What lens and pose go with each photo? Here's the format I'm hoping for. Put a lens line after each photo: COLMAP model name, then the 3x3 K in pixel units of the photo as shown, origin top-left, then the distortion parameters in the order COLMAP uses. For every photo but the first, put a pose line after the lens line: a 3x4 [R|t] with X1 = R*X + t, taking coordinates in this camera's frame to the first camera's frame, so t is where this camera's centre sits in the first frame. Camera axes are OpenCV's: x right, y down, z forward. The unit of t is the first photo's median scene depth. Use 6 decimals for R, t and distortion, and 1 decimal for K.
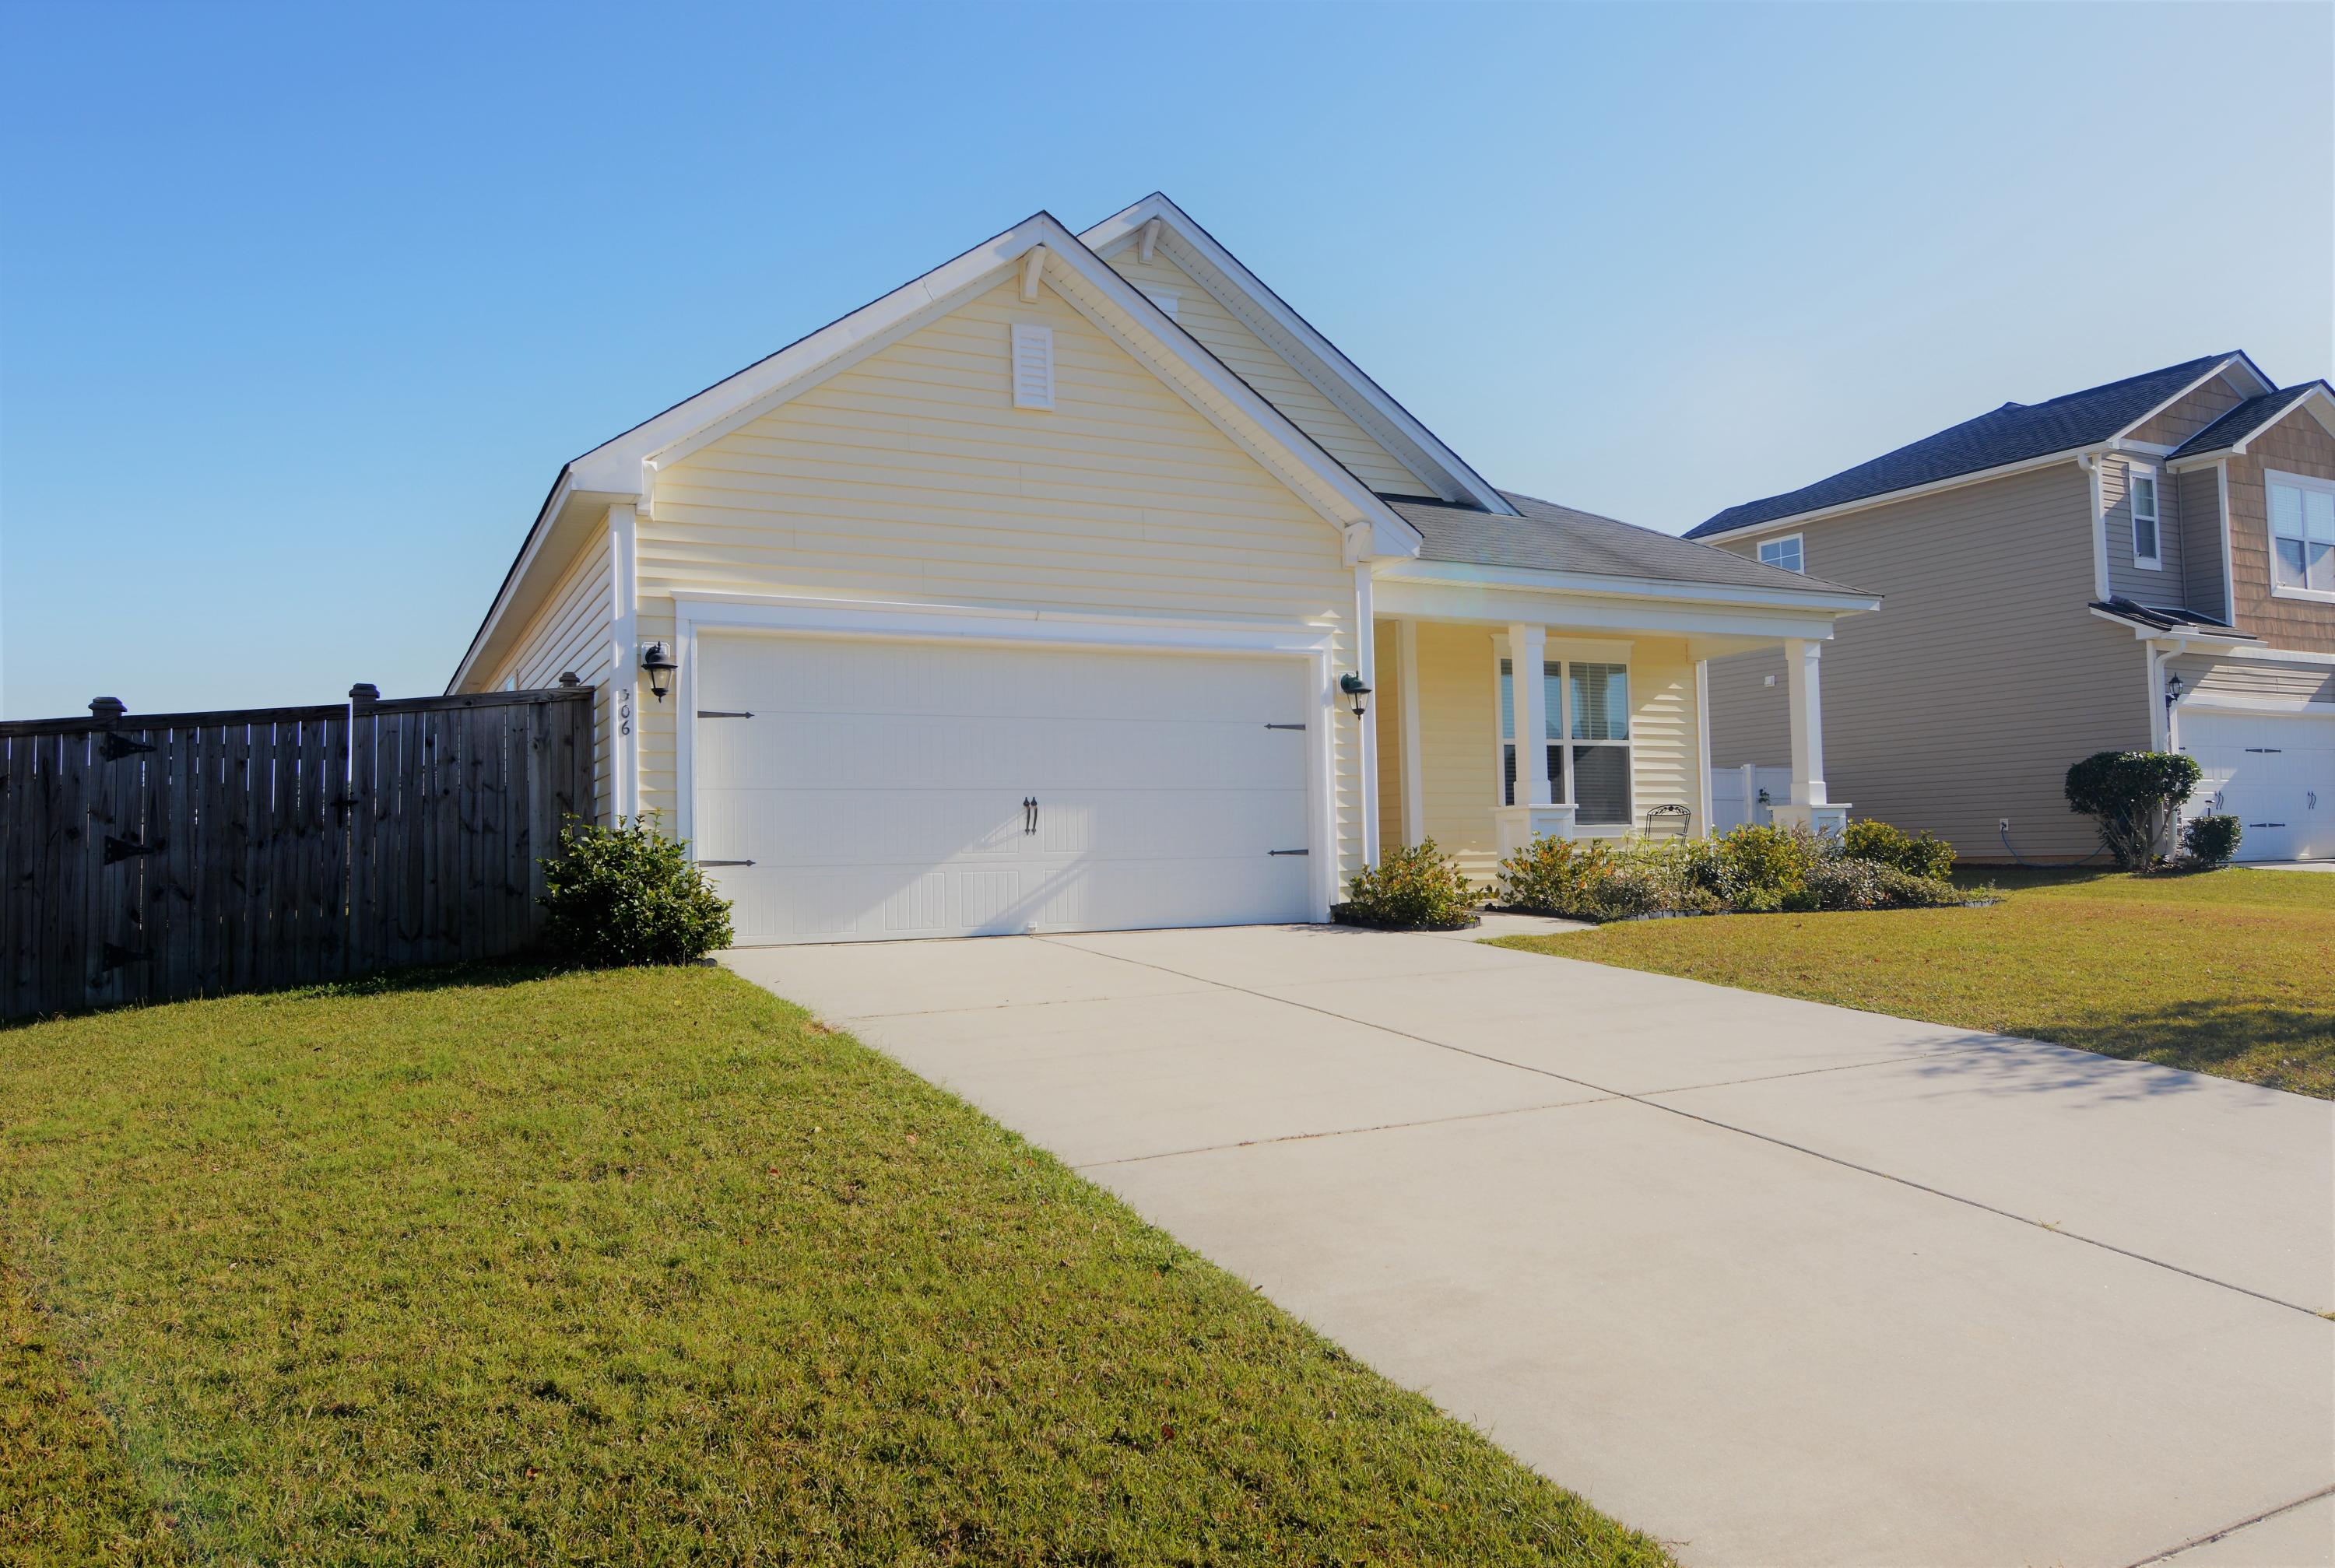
lens RADIAL K [[1617.8, 0, 1167.5], [0, 1617.8, 784.0], [0, 0, 1]] dist [-0.004000, -0.000264]
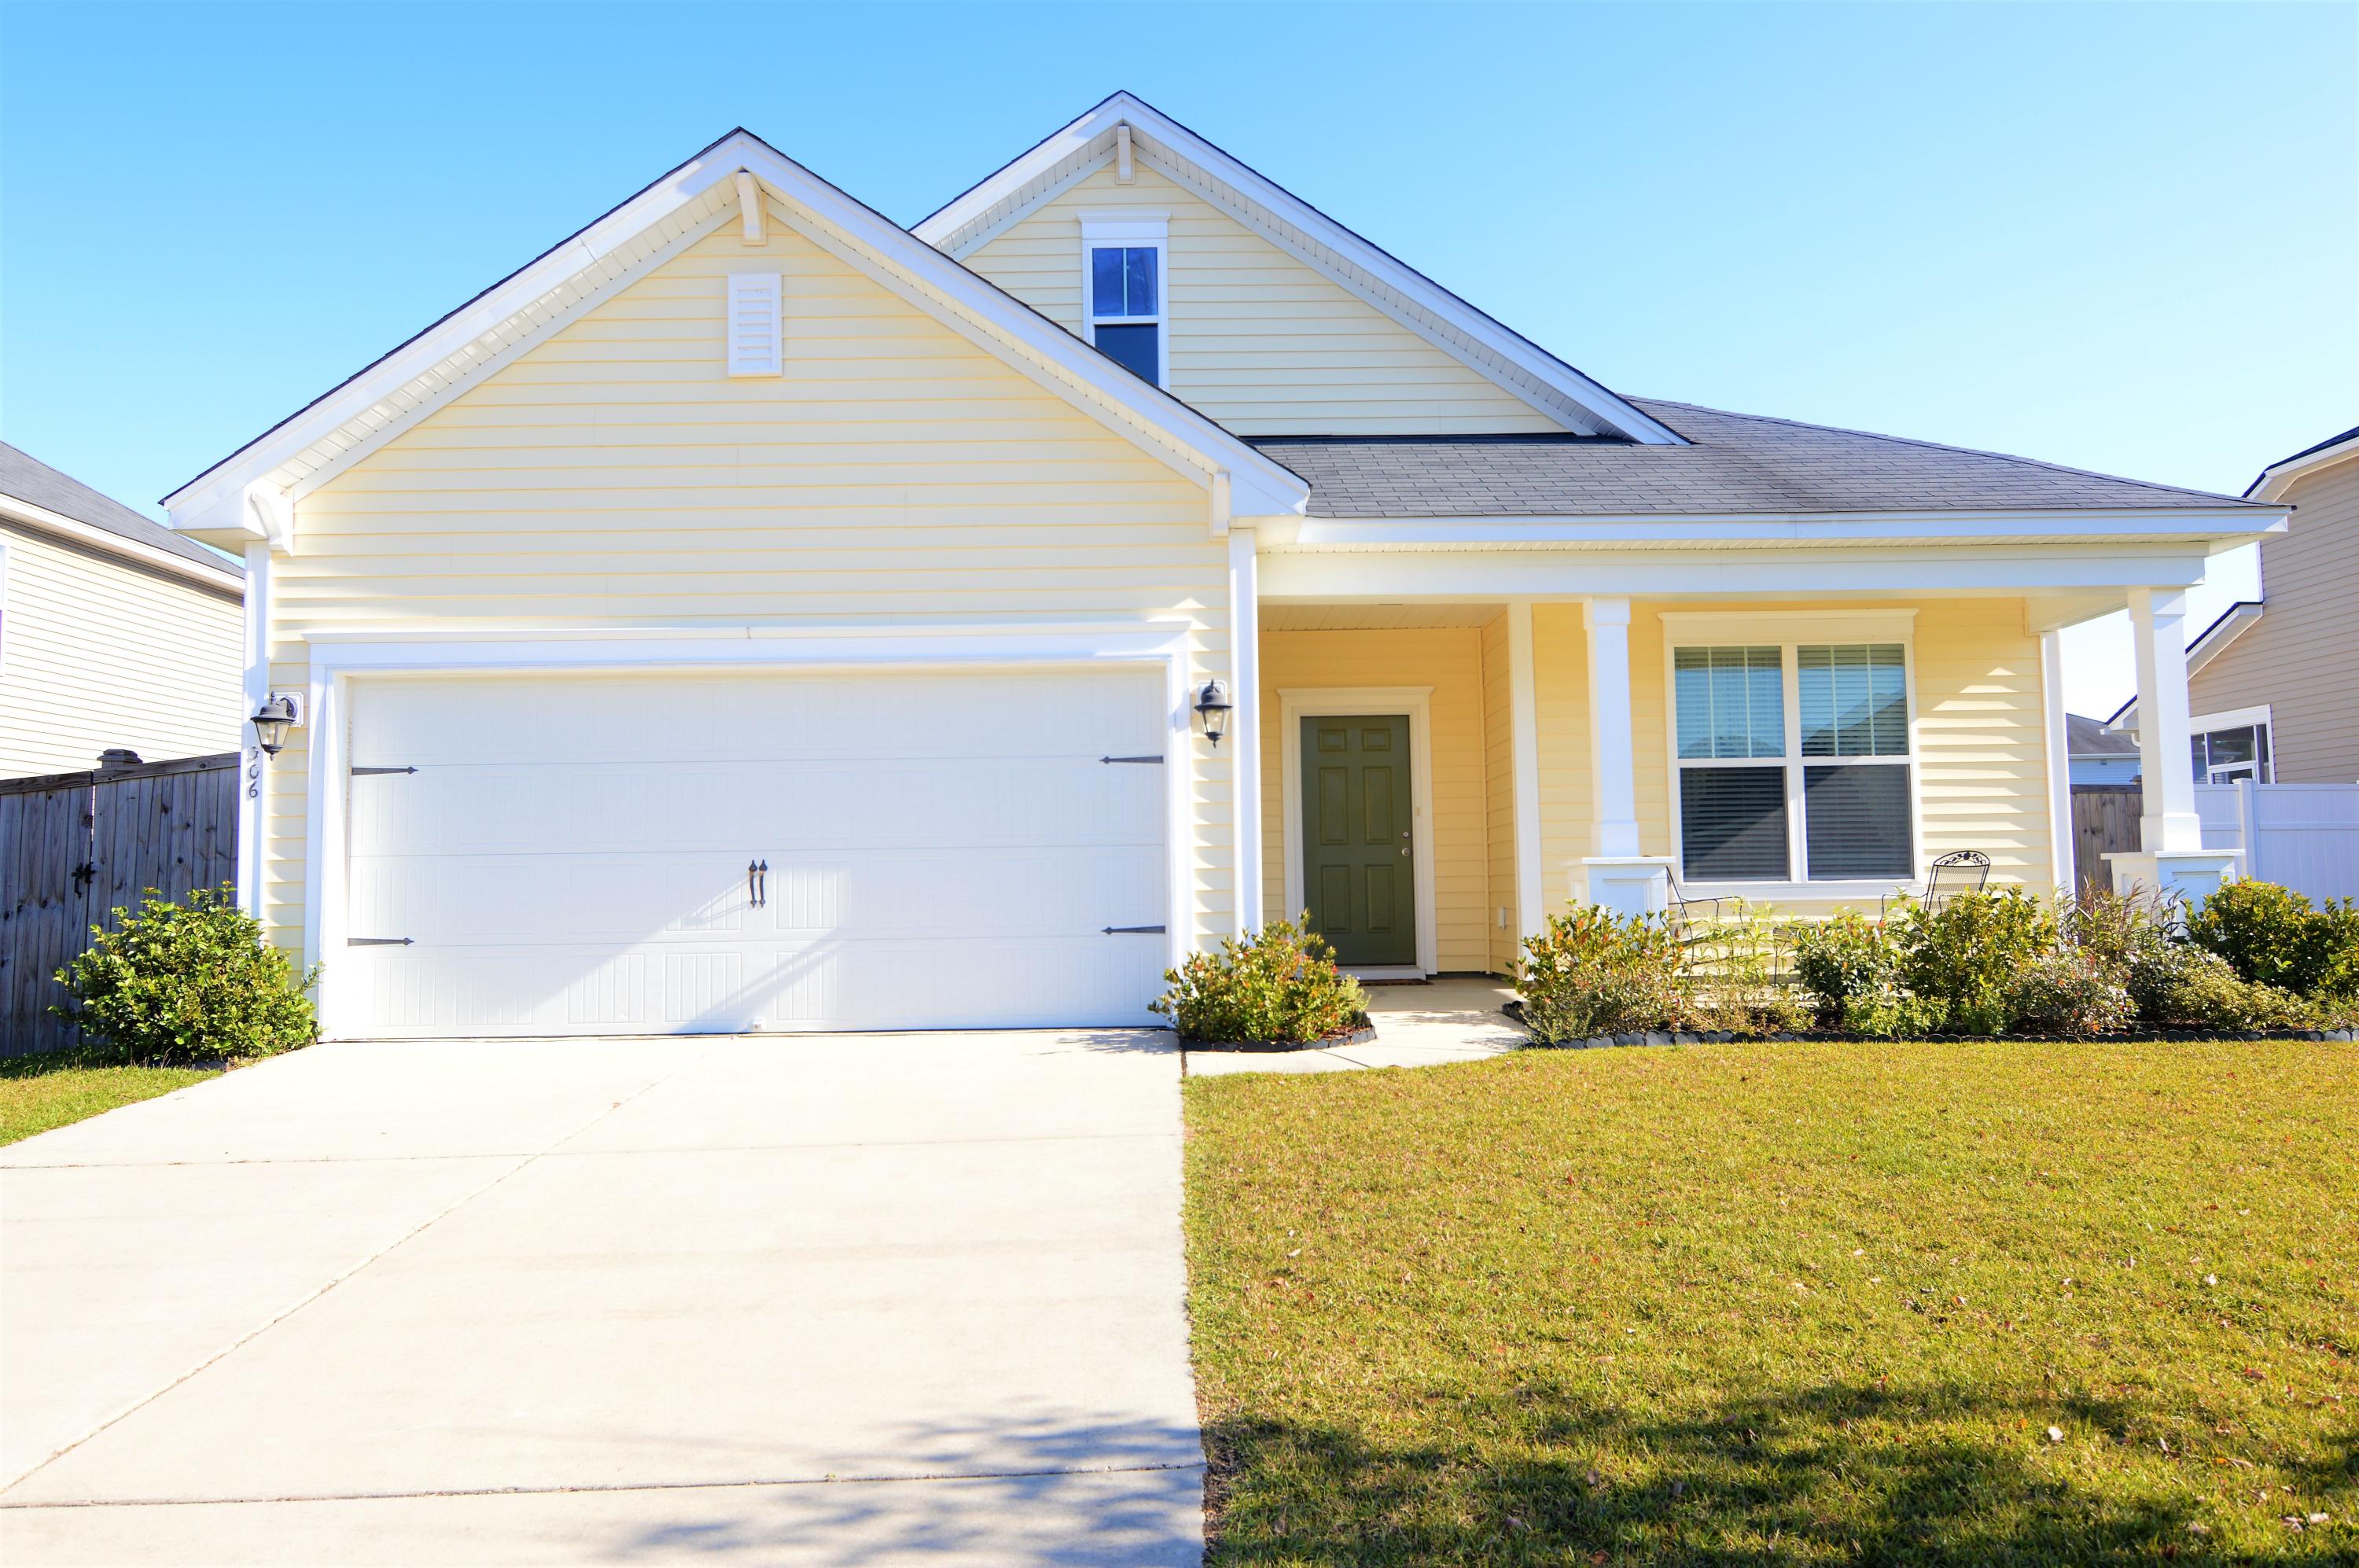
lens RADIAL K [[1616.7, 0, 1179.5], [0, 1616.7, 784.0], [0, 0, 1]] dist [-0.004621, -0.004314]
pose [[0.897908, -0.022754, -0.439594, 0.415615], [0.017053, 0.999712, -0.016914, -0.011409], [0.439852, 0.007691, 0.898037, 0.342476]]
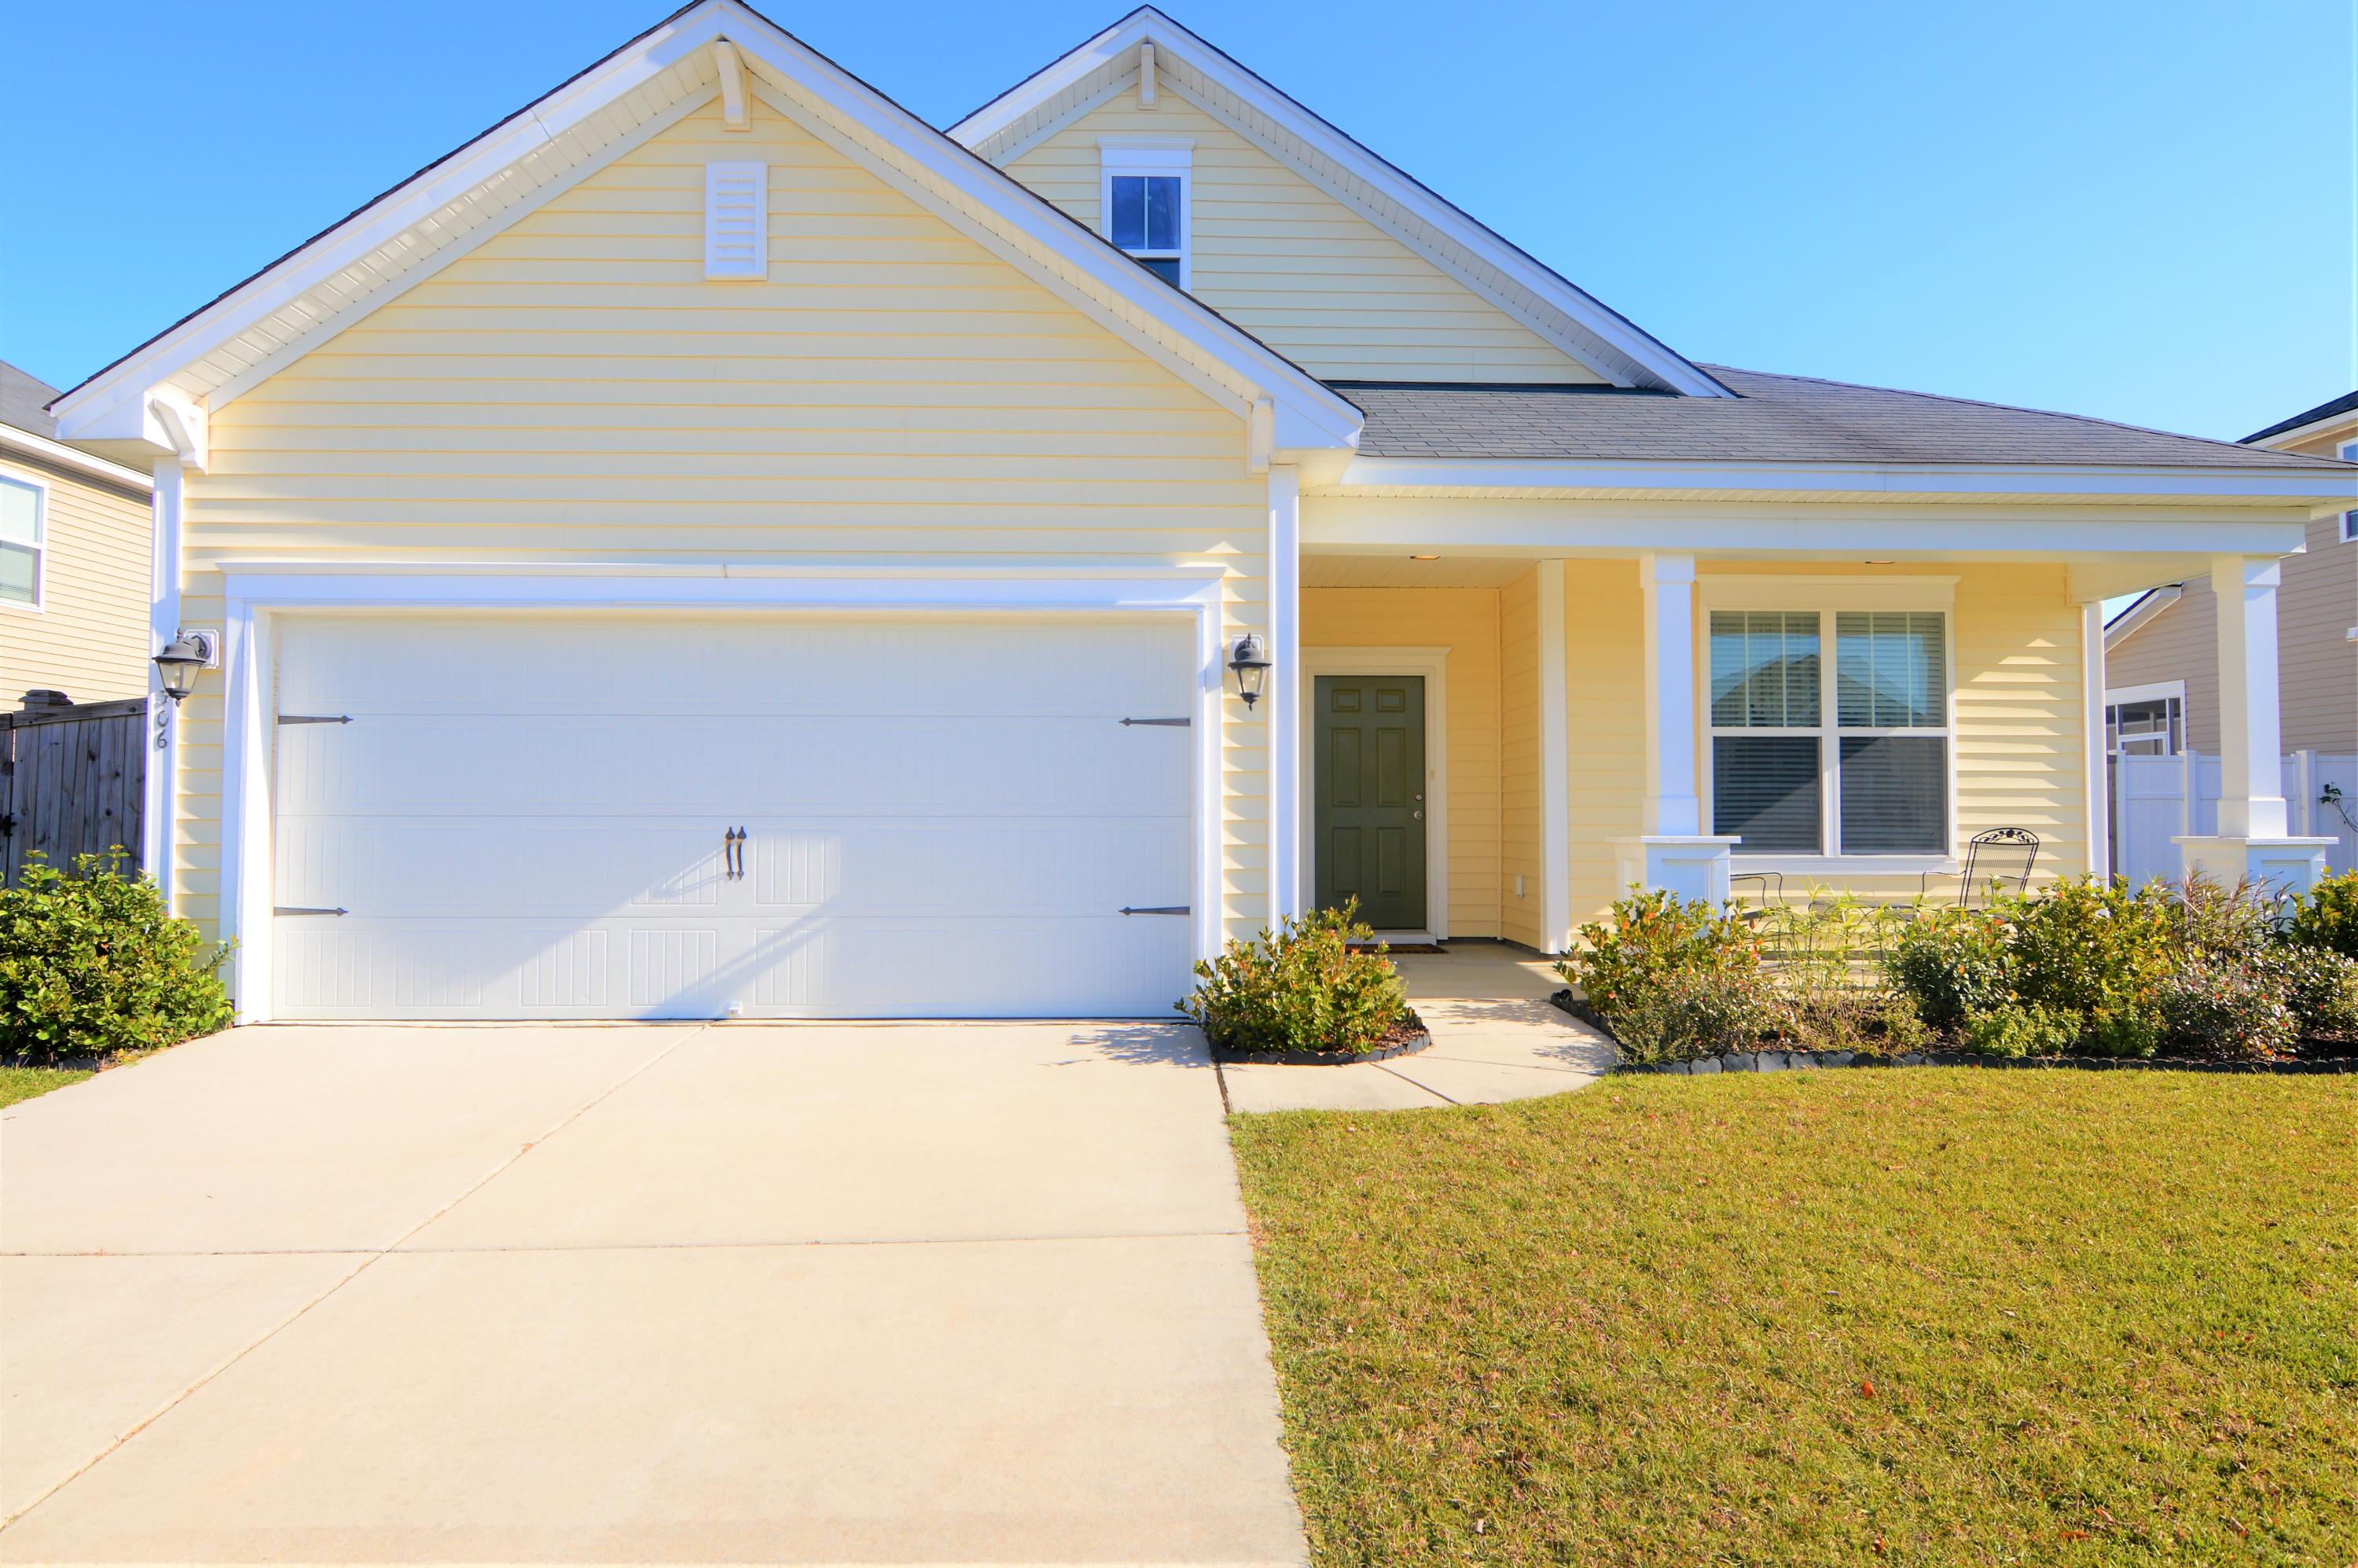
lens RADIAL K [[1343.5, 0, 1179.0], [0, 1343.5, 784.0], [0, 0, 1]] dist [-0.002418, -0.011281]
pose [[0.905861, 0.010550, -0.423444, 0.314857], [0.000023, 0.999689, 0.024956, -0.023490], [0.423575, -0.022616, 0.905579, 0.499105]]
